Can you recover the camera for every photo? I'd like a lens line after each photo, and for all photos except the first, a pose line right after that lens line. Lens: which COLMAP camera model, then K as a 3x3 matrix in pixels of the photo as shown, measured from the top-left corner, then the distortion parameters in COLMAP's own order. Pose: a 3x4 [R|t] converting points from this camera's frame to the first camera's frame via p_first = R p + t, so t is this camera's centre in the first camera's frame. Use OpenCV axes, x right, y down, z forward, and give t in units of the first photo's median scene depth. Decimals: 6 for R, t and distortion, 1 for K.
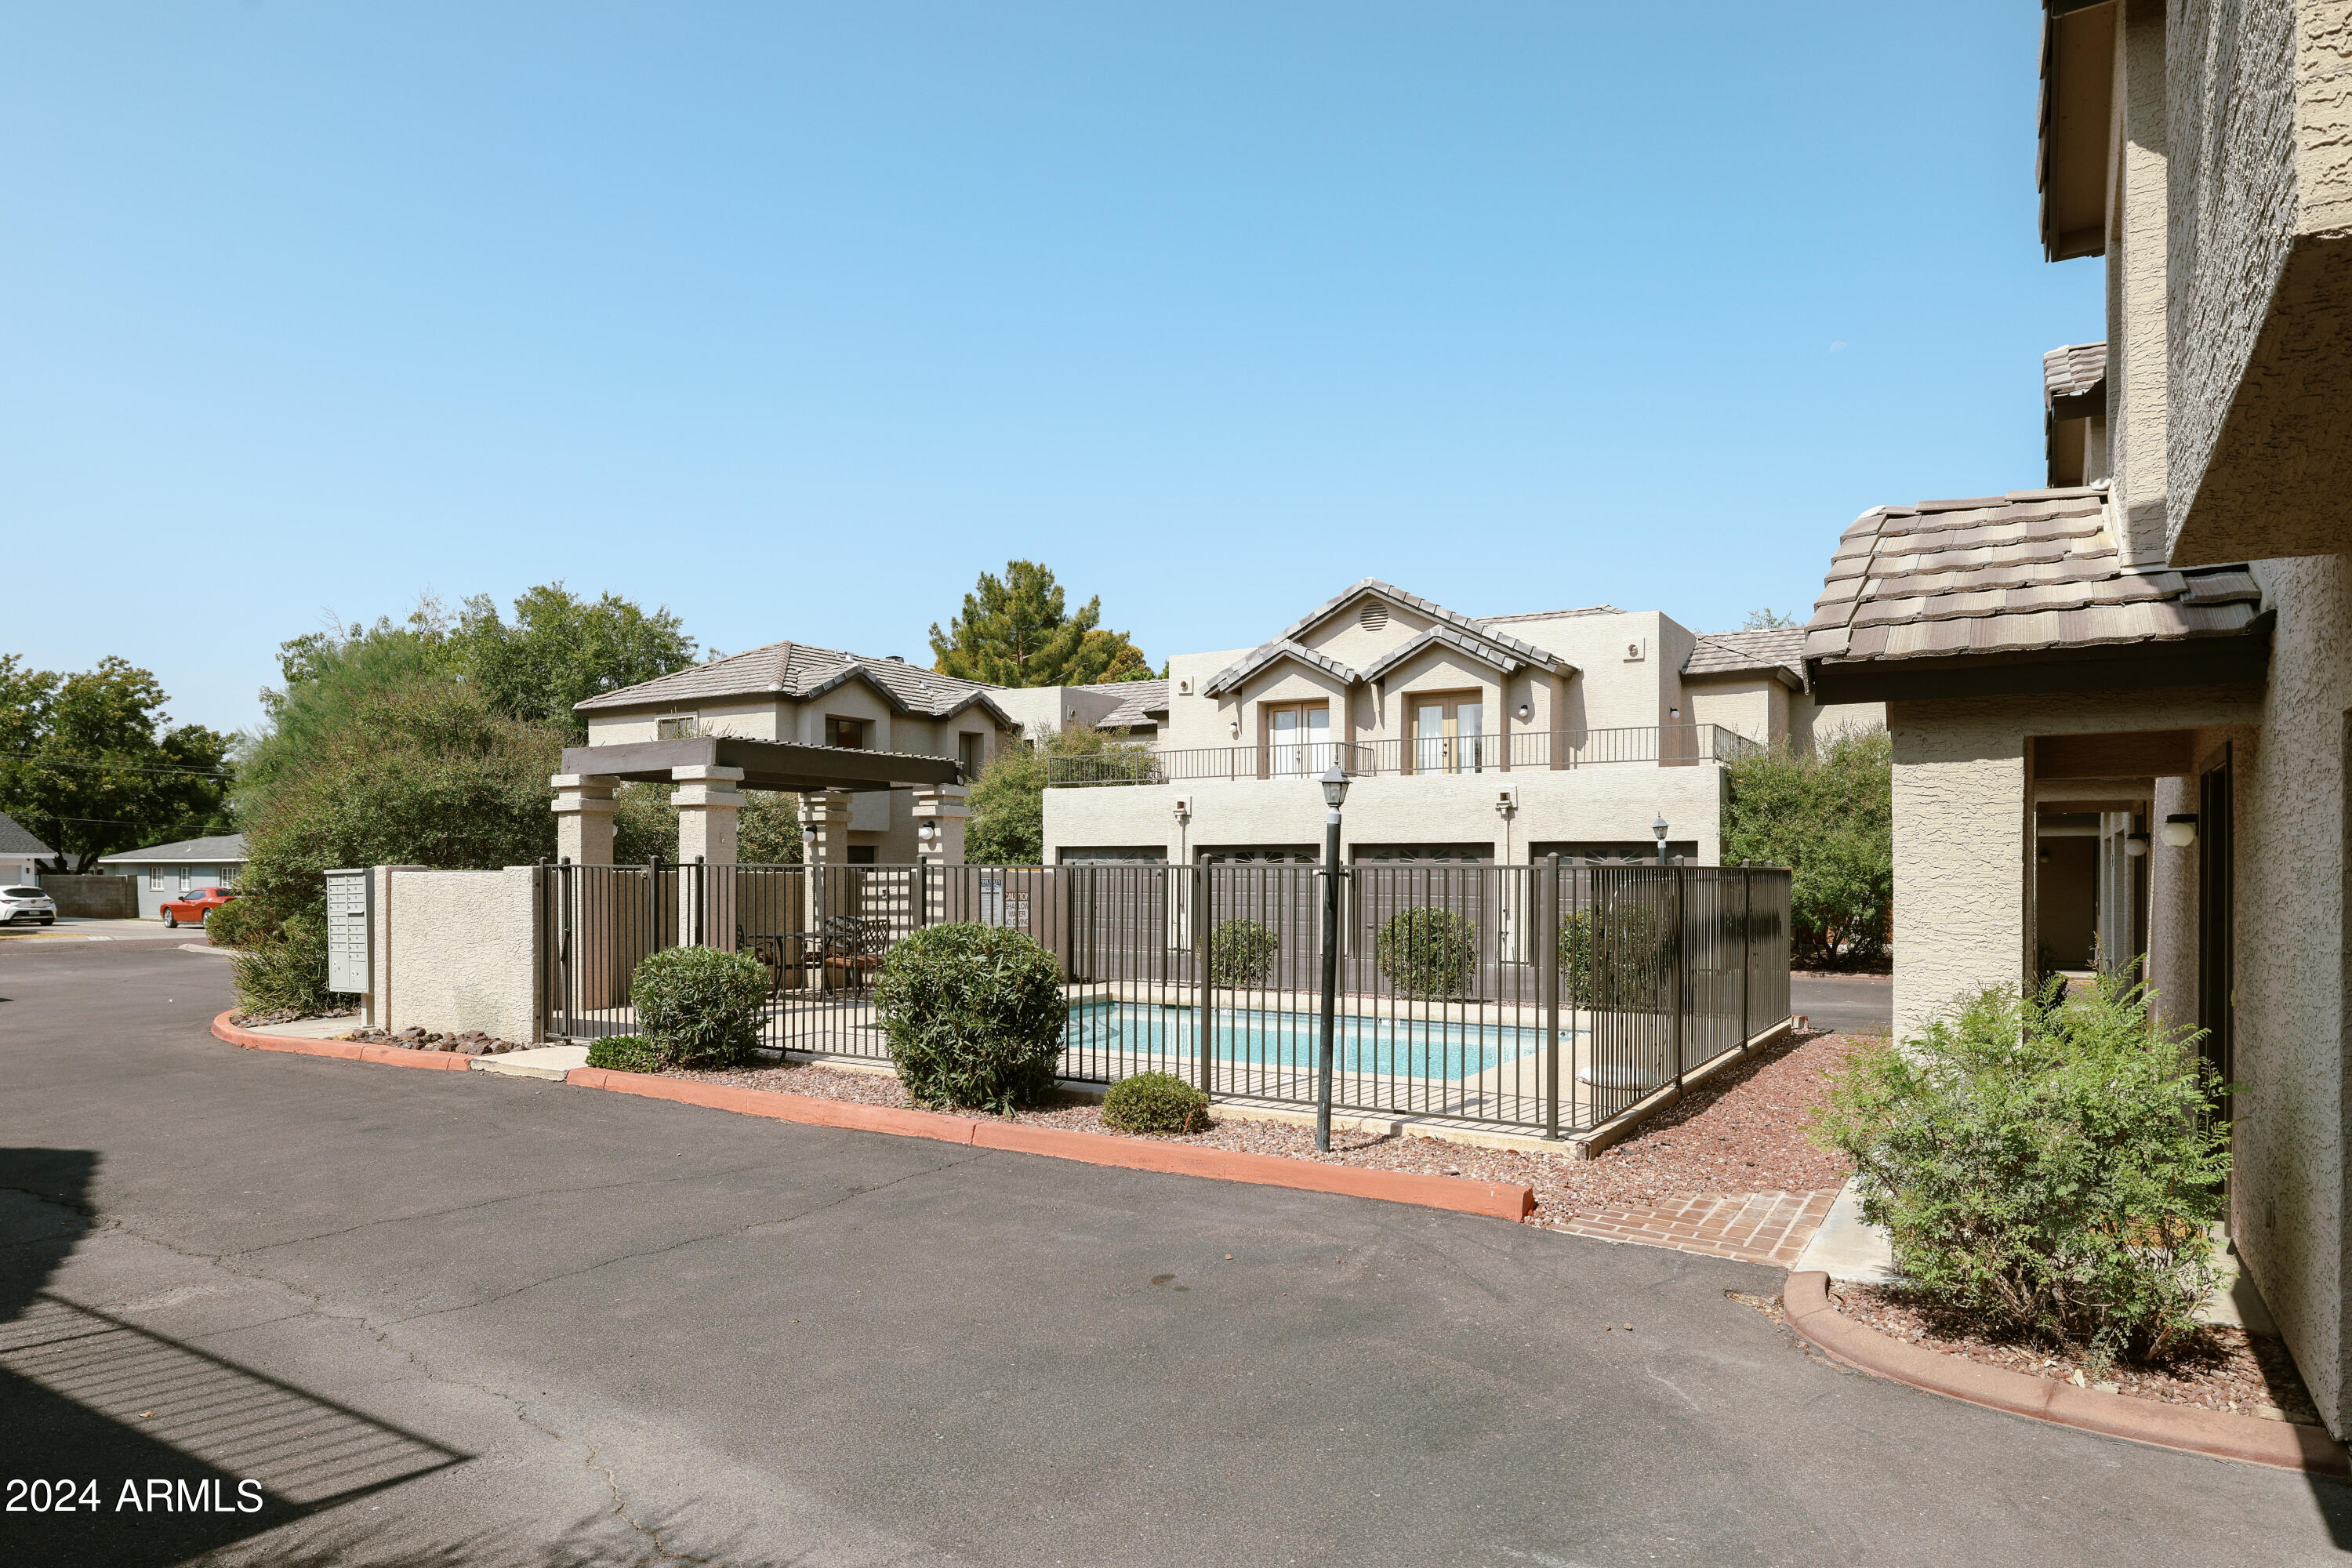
lens RADIAL K [[1398.2, 0, 1176.4], [0, 1398.2, 871.8], [0, 0, 1]] dist [0.014069, -0.000754]
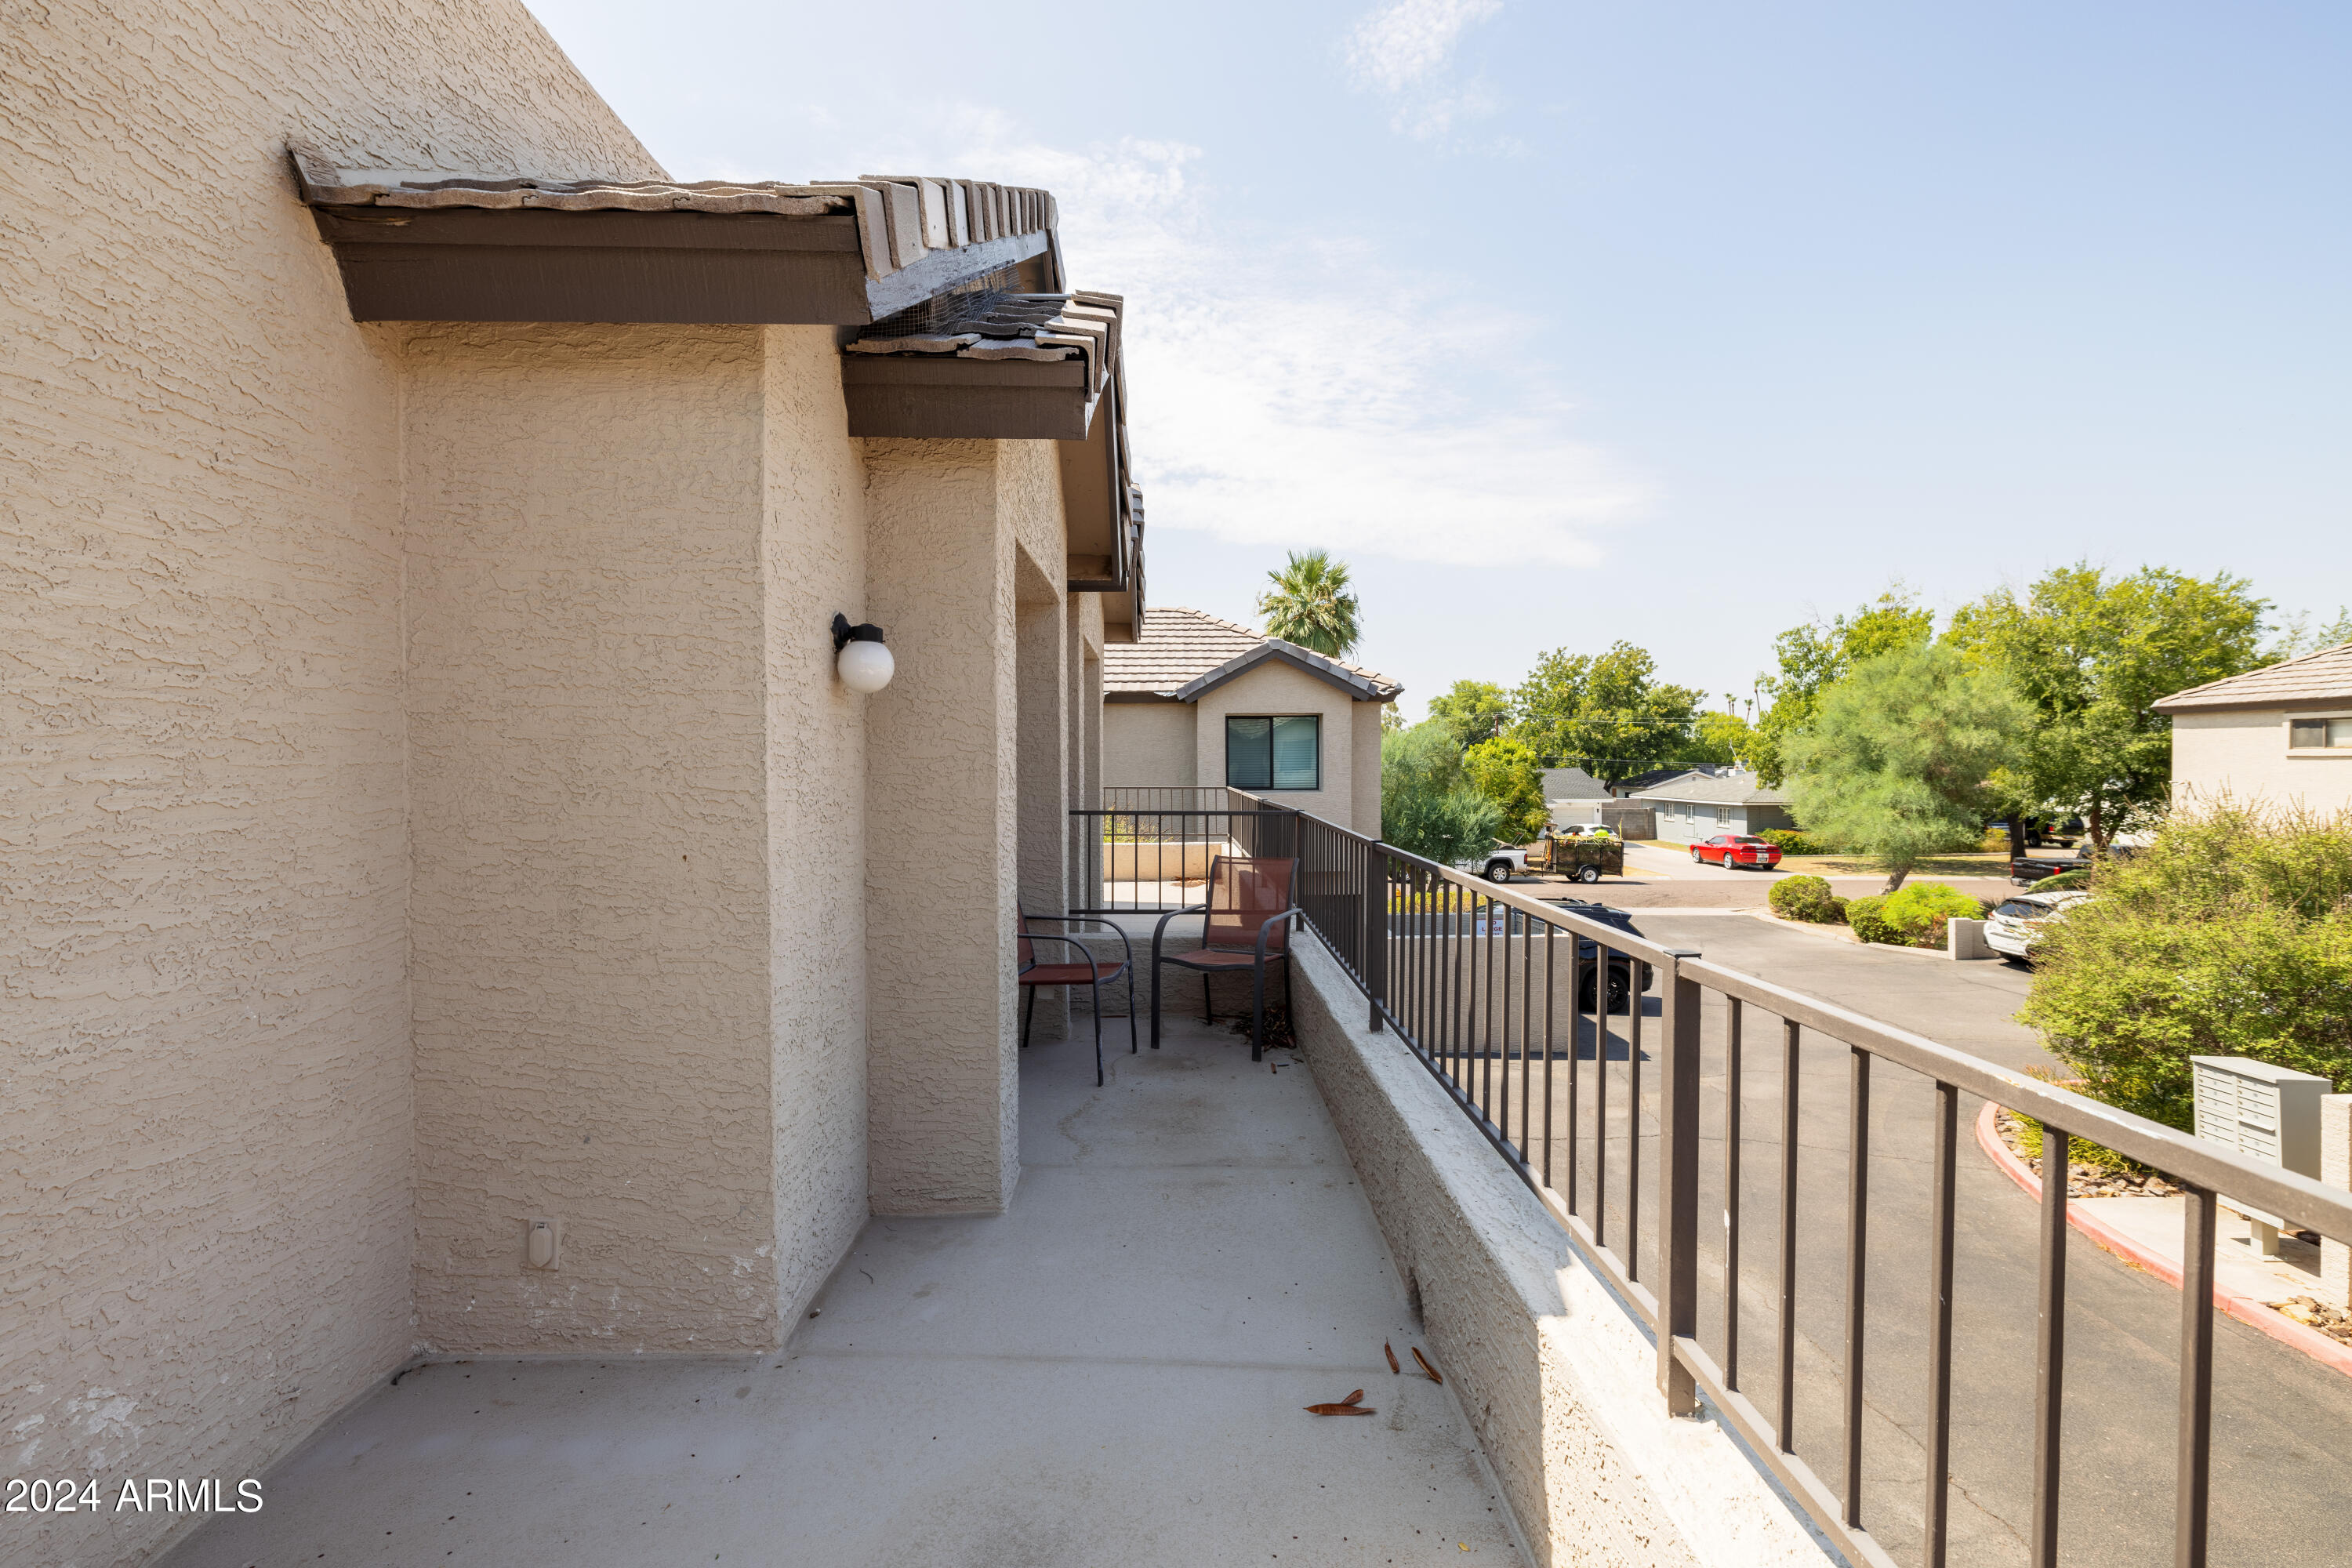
lens RADIAL K [[1102.5, 0, 1170.2], [0, 1102.5, 769.5], [0, 0, 1]] dist [-0.006394, 0.000289]
pose [[0.538557, 0.003224, -0.842583, -0.197920], [0.003374, 0.999976, 0.005983, -0.097227], [0.842582, -0.006065, 0.538534, 0.053462]]
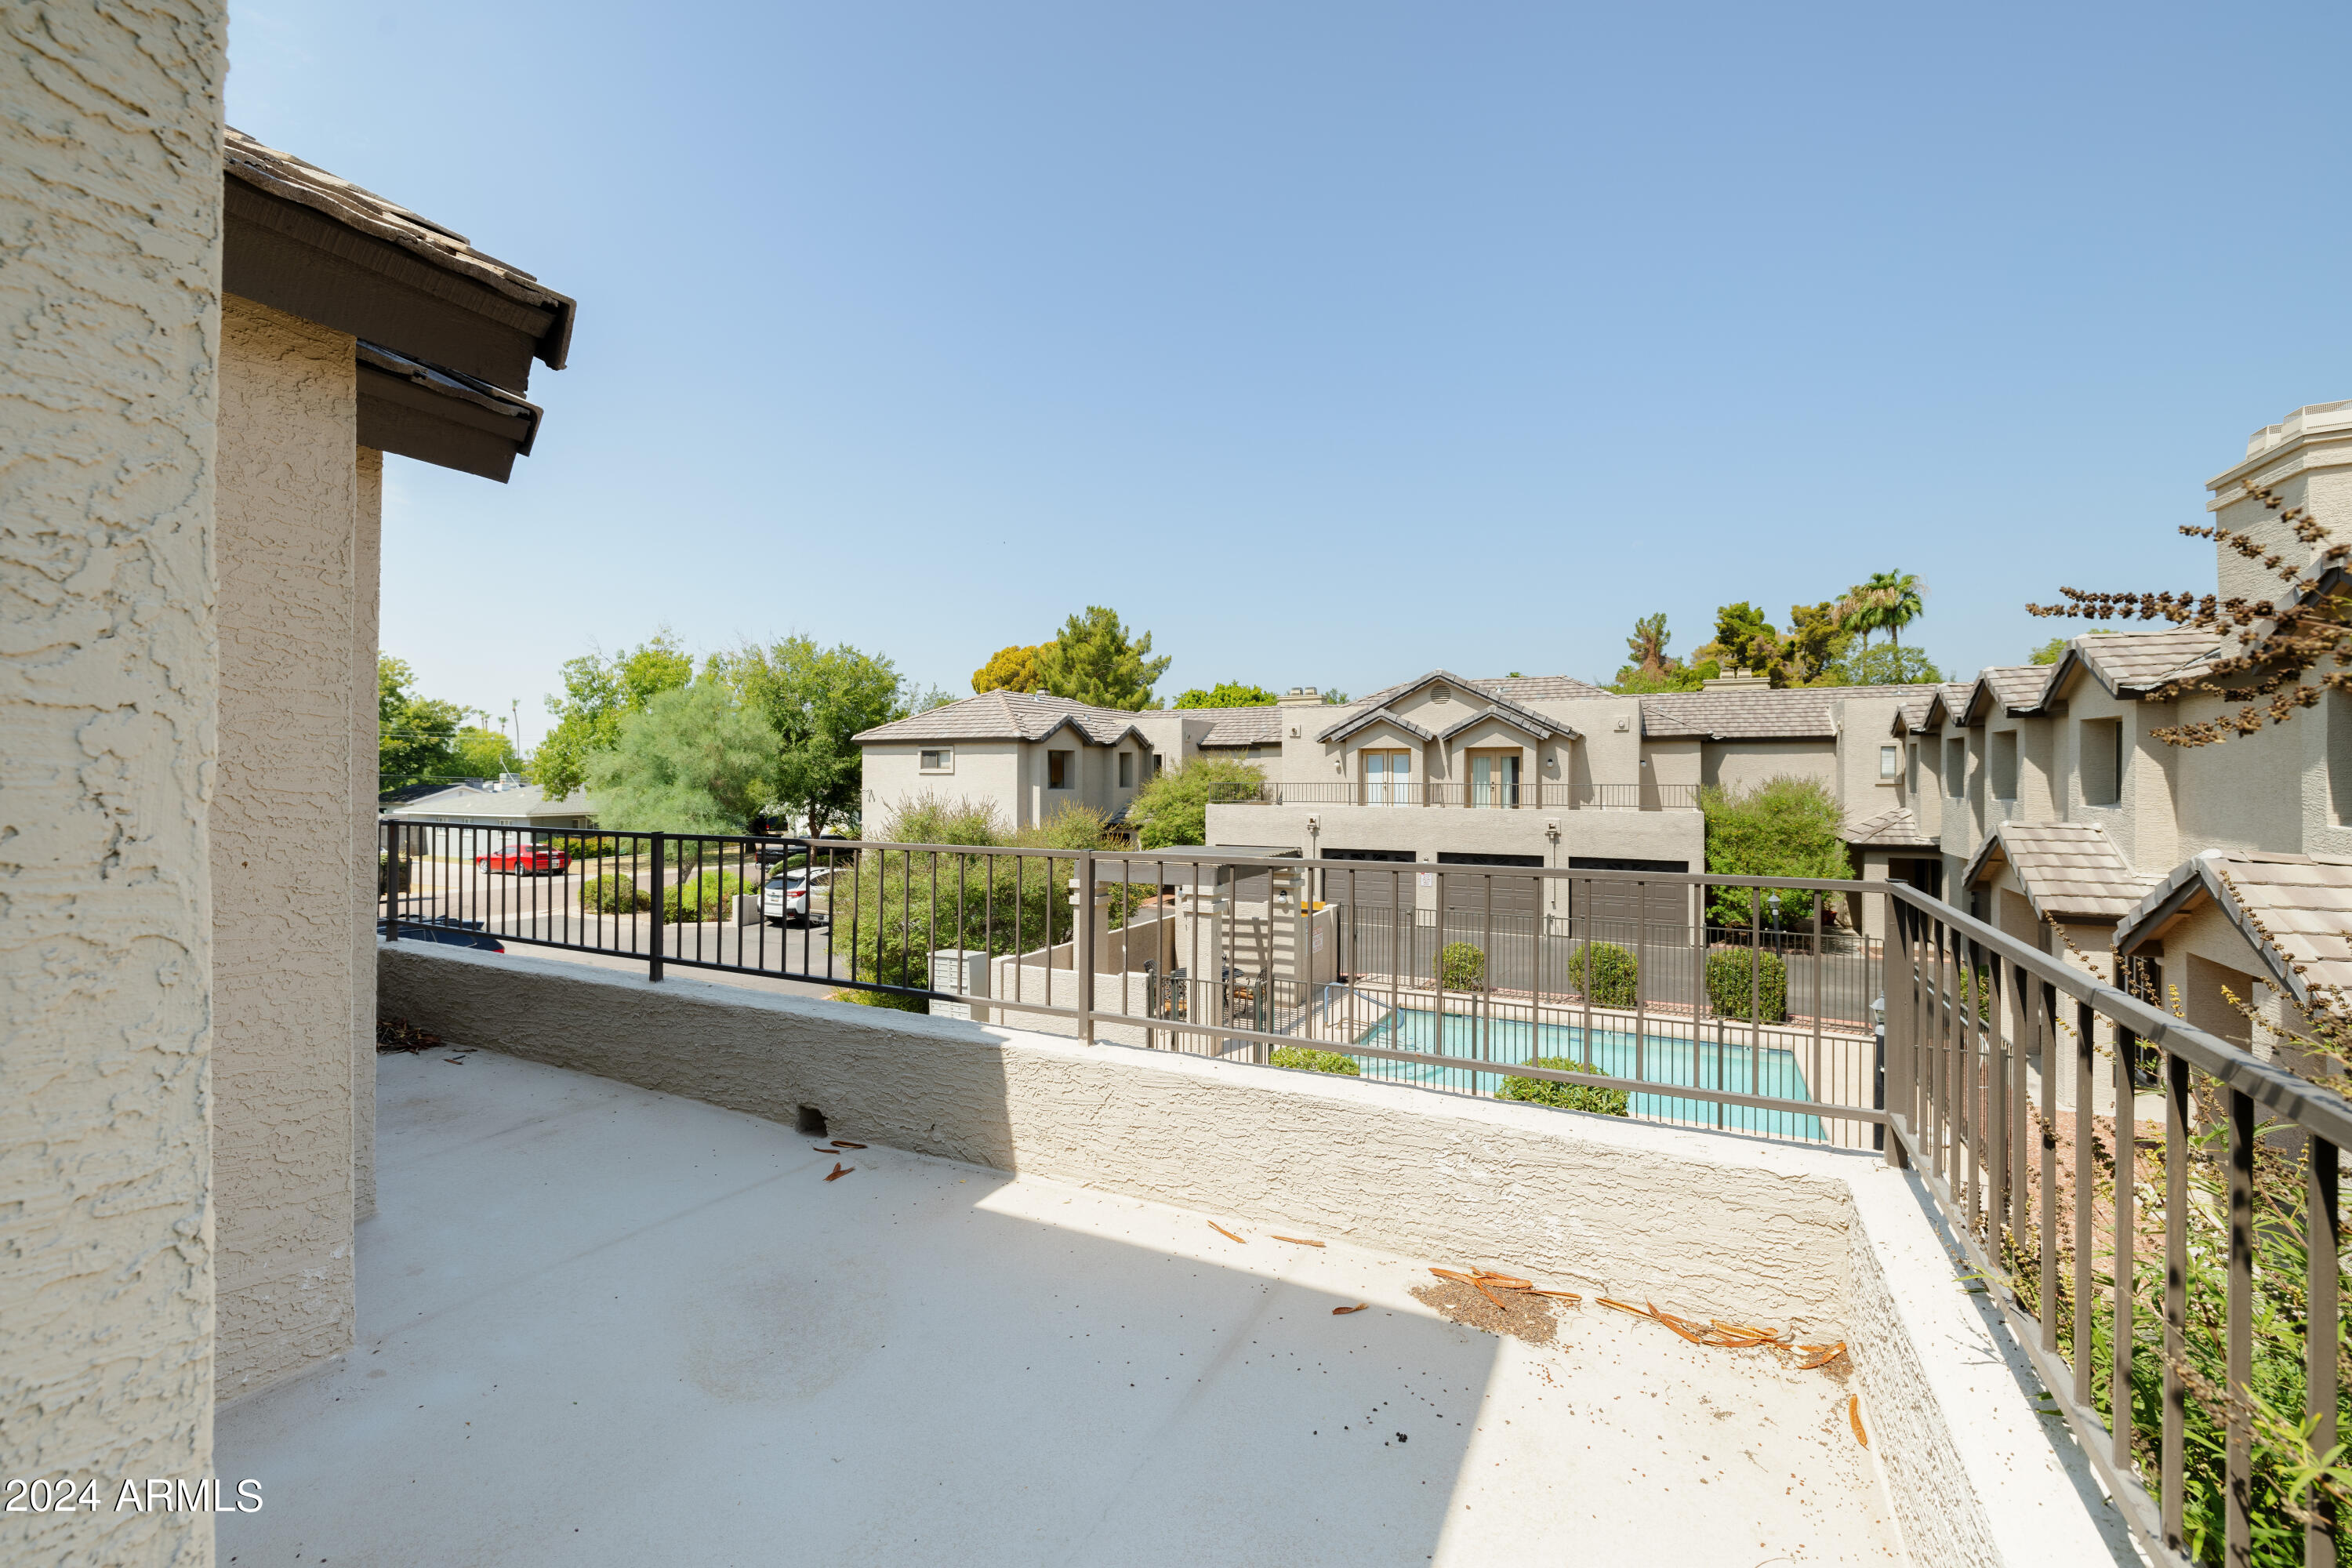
lens RADIAL K [[984.6, 0, 1180.2], [0, 984.6, 767.5], [0, 0, 1]] dist [0.003017, 0.000332]
pose [[0.995838, 0.000431, 0.091142, -0.232753], [0.000360, 0.999962, -0.008663, -0.096305], [-0.091142, 0.008660, 0.995800, -0.018379]]
